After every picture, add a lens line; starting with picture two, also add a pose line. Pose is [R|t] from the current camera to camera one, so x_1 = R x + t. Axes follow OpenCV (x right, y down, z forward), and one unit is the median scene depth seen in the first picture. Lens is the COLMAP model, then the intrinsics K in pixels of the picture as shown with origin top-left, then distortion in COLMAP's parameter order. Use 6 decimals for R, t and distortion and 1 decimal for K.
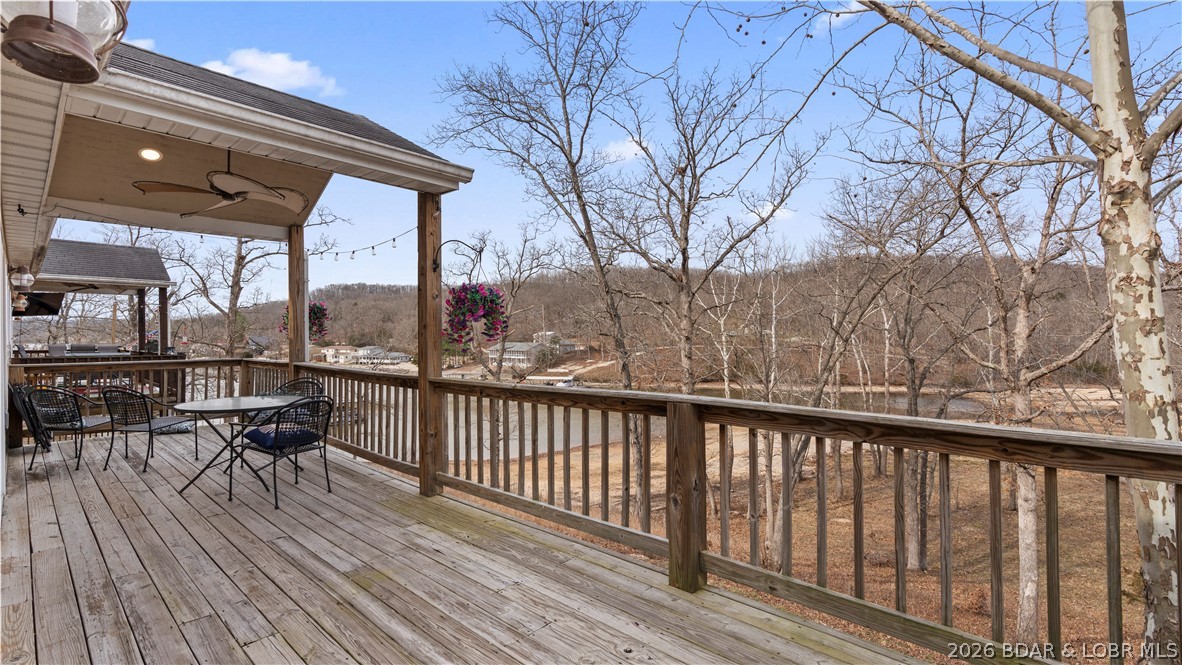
lens RADIAL K [[529.4, 0, 591.7], [0, 529.4, 337.1], [0, 0, 1]] dist [-0.011373, 0.001653]
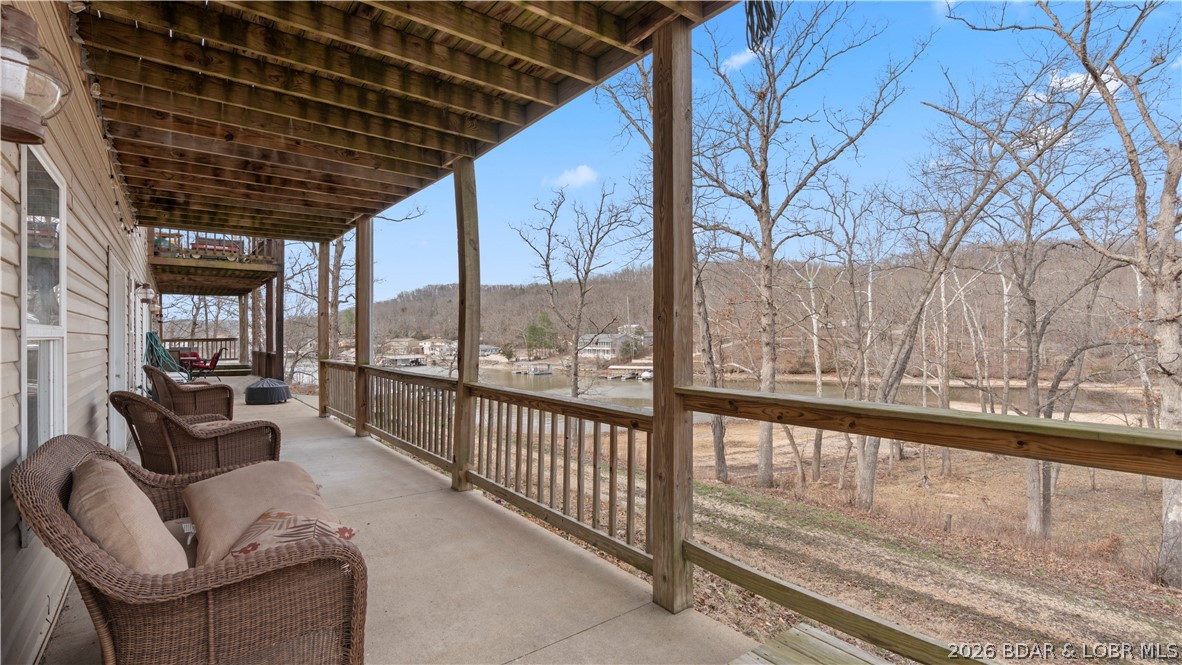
lens RADIAL K [[531.8, 0, 591.0], [0, 531.8, 332.5], [0, 0, 1]] dist [-0.006581, 0.000437]
pose [[0.987061, 0.002444, -0.160327, 0.020050], [-0.002351, 0.999997, 0.000768, 0.115879], [0.160328, -0.000381, 0.987064, 0.000037]]
